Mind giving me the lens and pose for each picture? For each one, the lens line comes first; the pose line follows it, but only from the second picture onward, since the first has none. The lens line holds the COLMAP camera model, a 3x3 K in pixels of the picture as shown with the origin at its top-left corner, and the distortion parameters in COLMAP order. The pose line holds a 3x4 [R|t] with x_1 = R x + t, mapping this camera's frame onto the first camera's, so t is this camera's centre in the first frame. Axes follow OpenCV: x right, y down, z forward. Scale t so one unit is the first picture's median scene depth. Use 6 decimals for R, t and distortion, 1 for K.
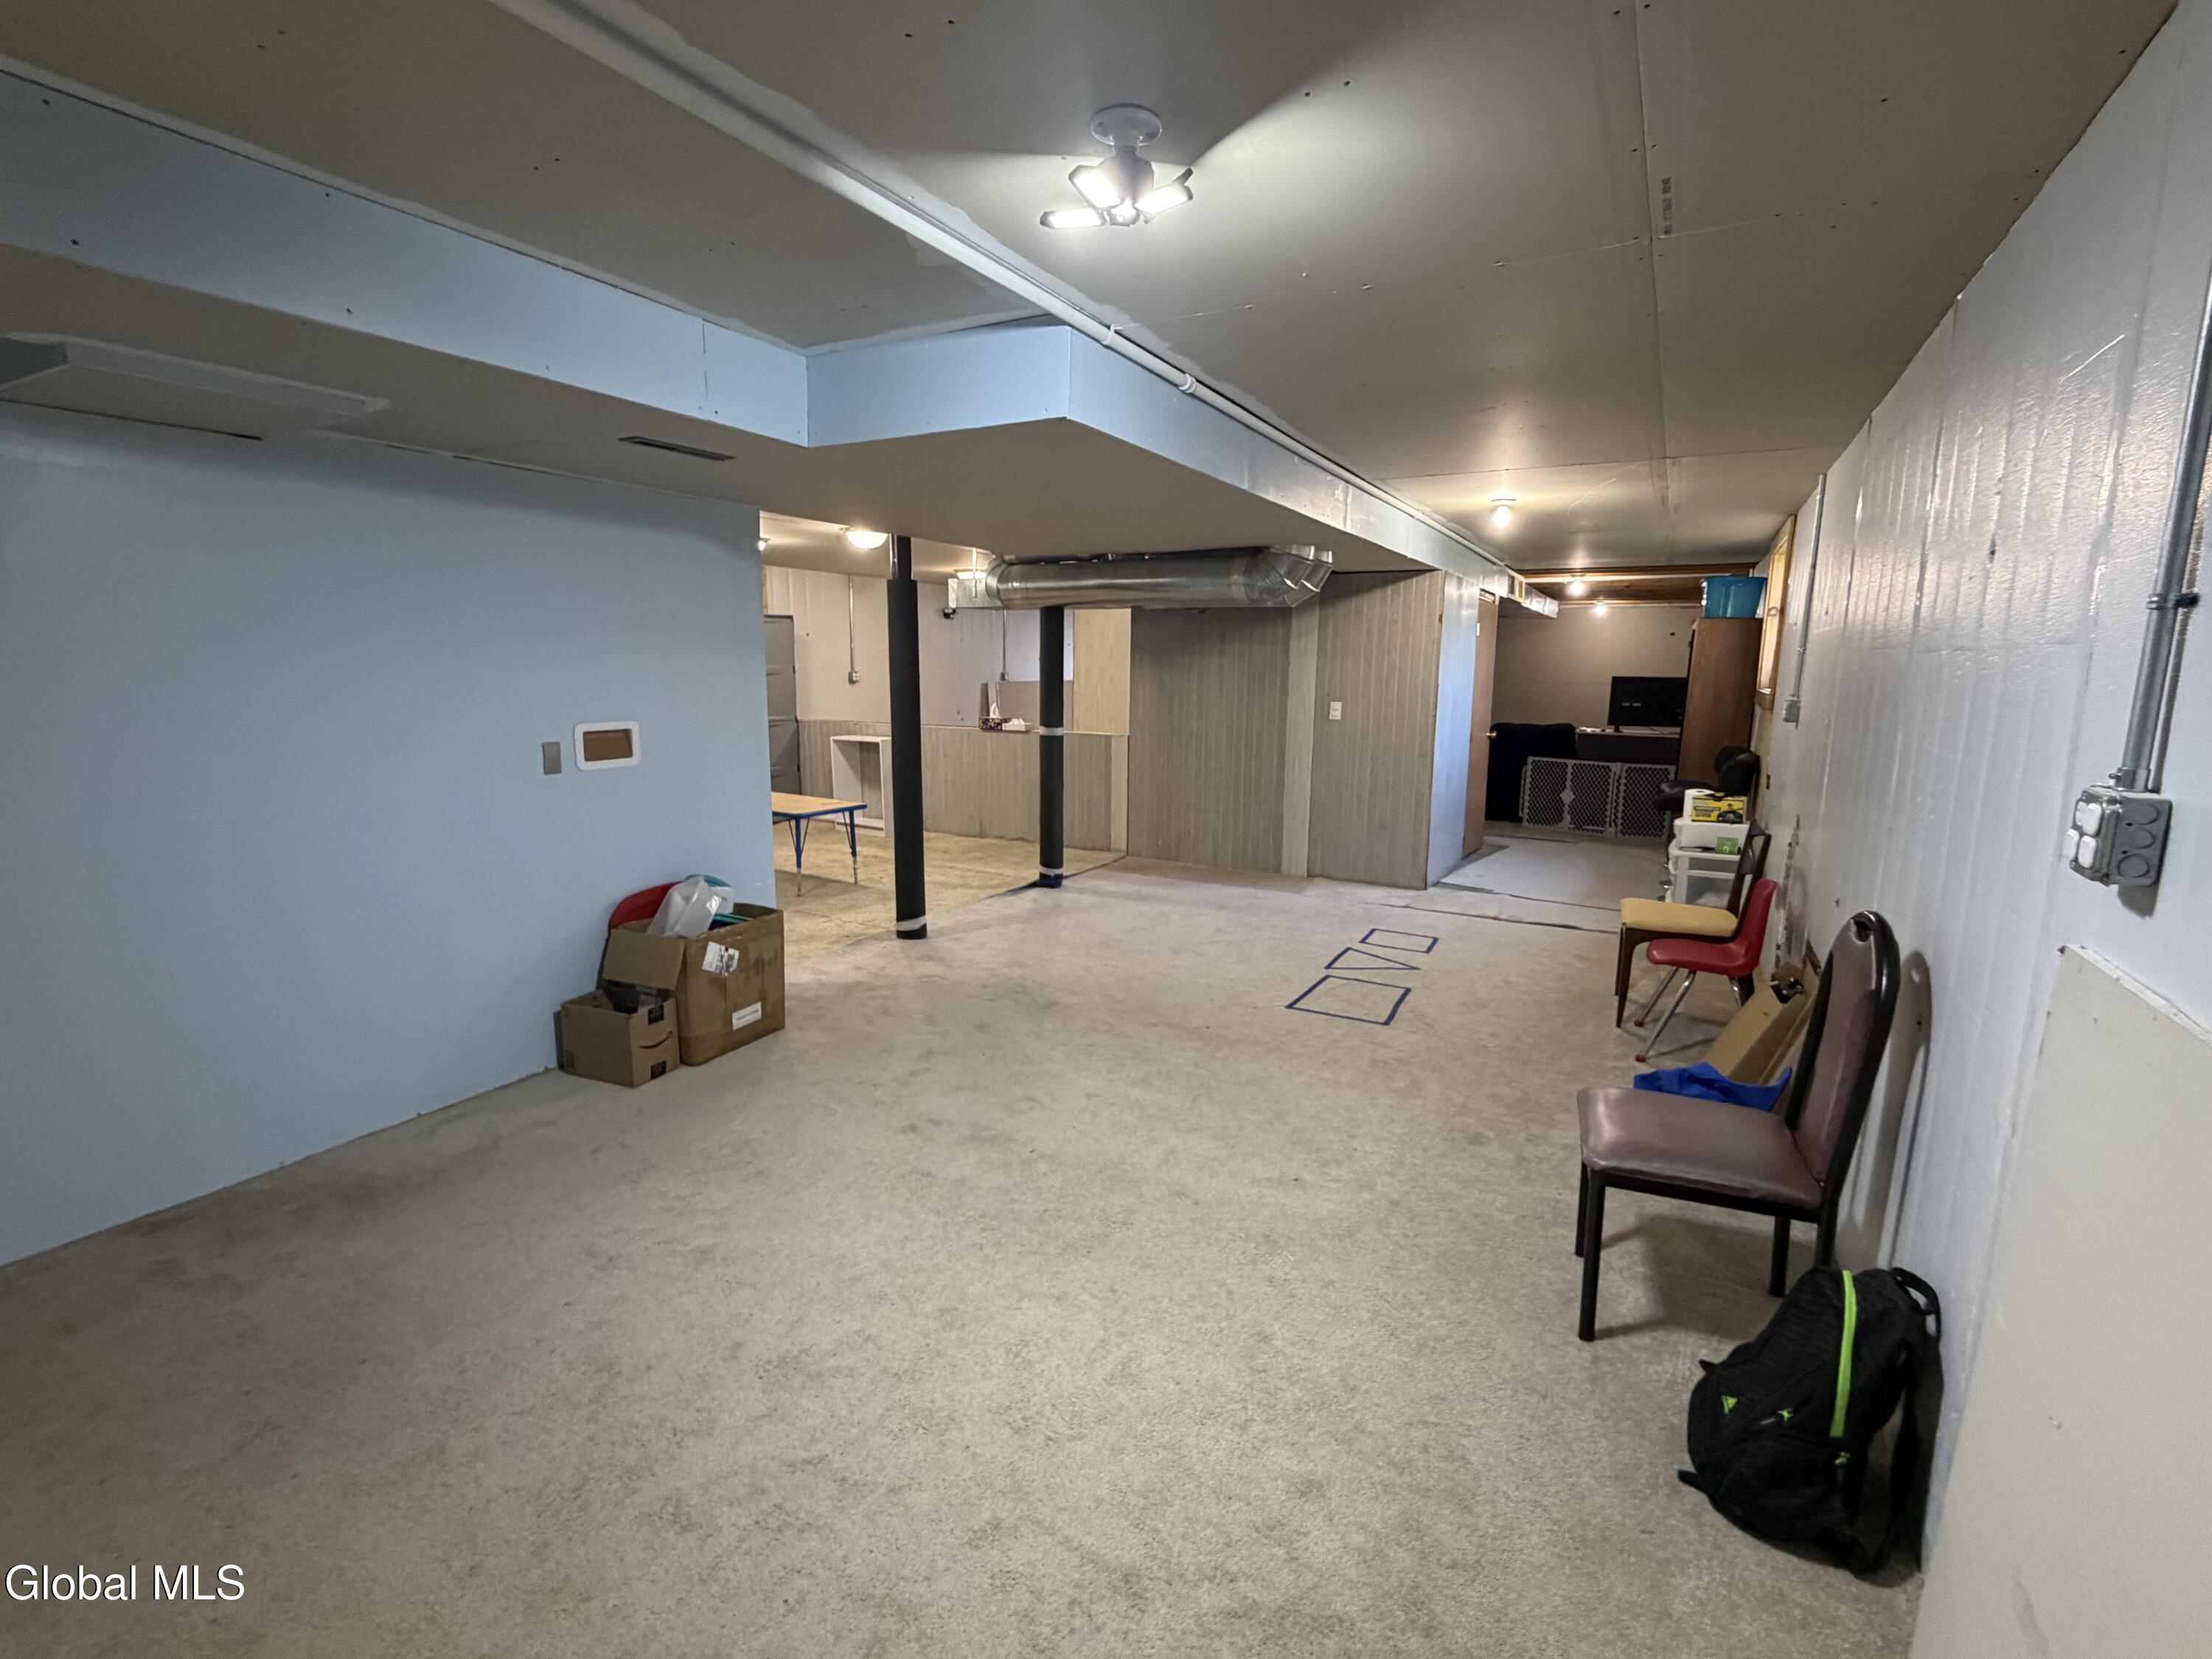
lens RADIAL K [[1024.5, 0, 1106.0], [0, 1024.5, 829.5], [0, 0, 1]] dist [-0.001289, -0.000100]
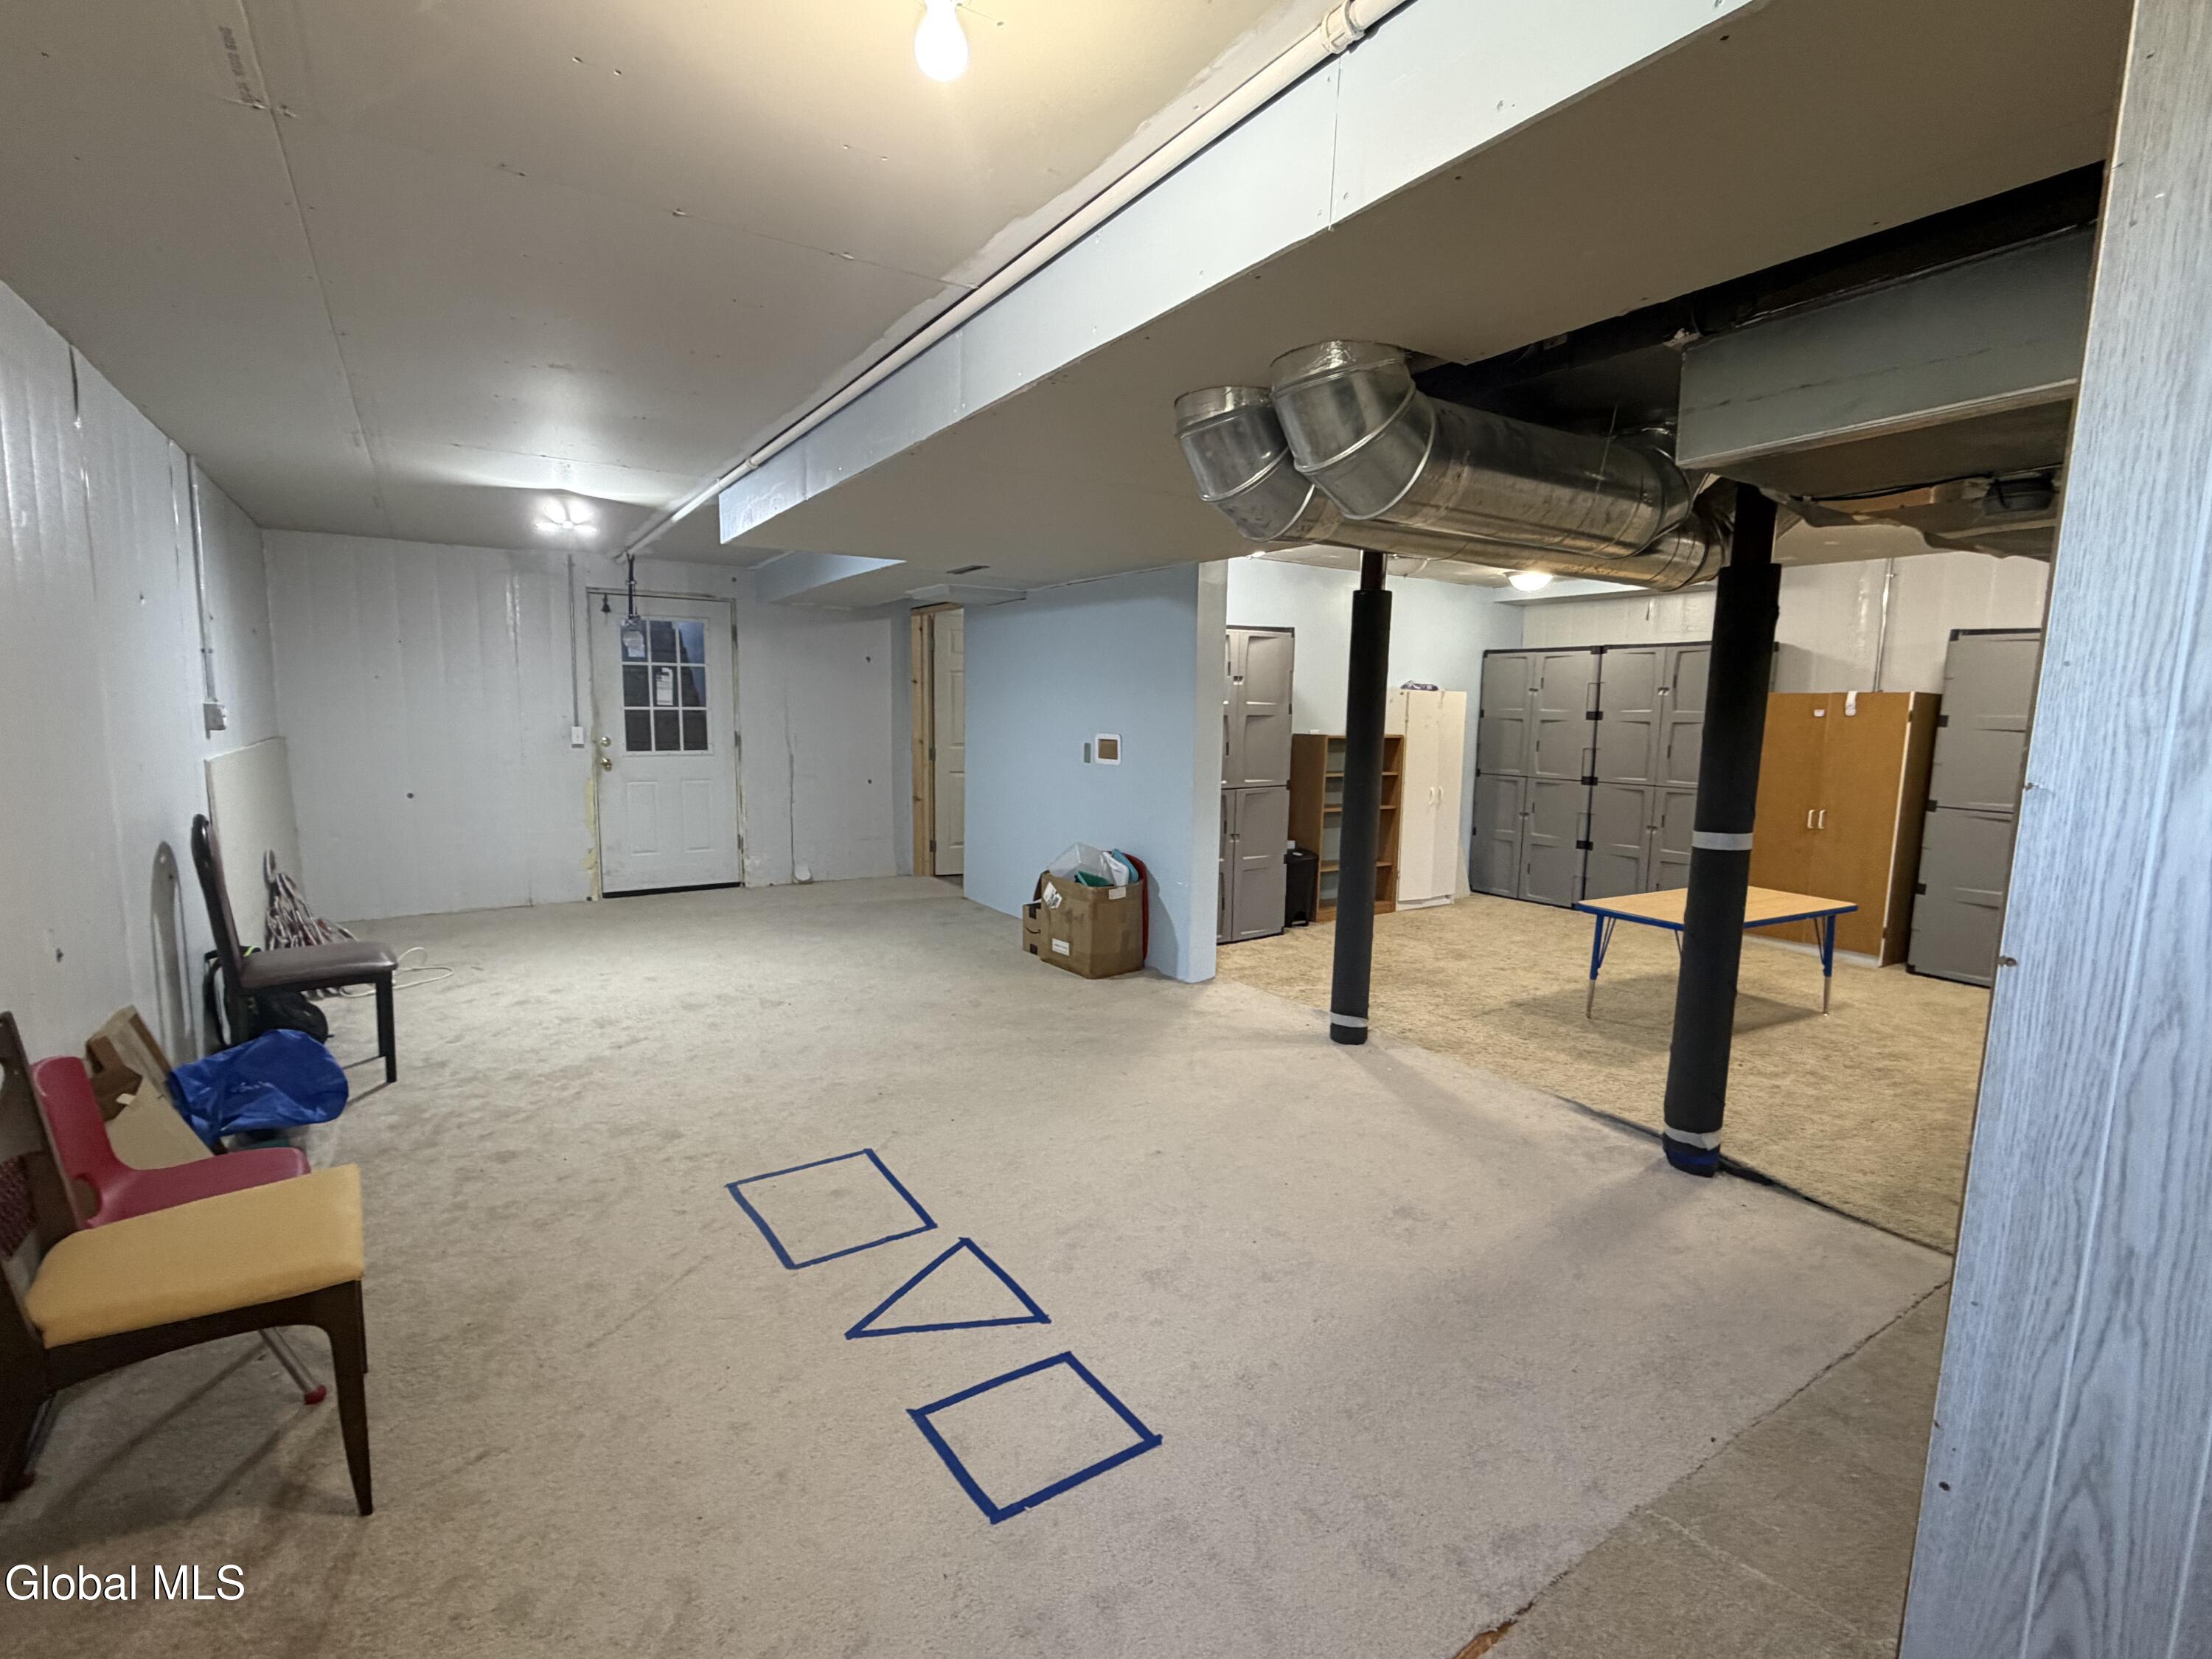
lens RADIAL K [[1024.5, 0, 1106.0], [0, 1024.5, 829.5], [0, 0, 1]] dist [-0.001289, -0.000100]
pose [[-0.473853, 0.092497, -0.875733, 0.650866], [-0.160546, 0.968727, 0.189190, -0.193020], [0.865845, 0.230244, -0.444184, 1.292697]]
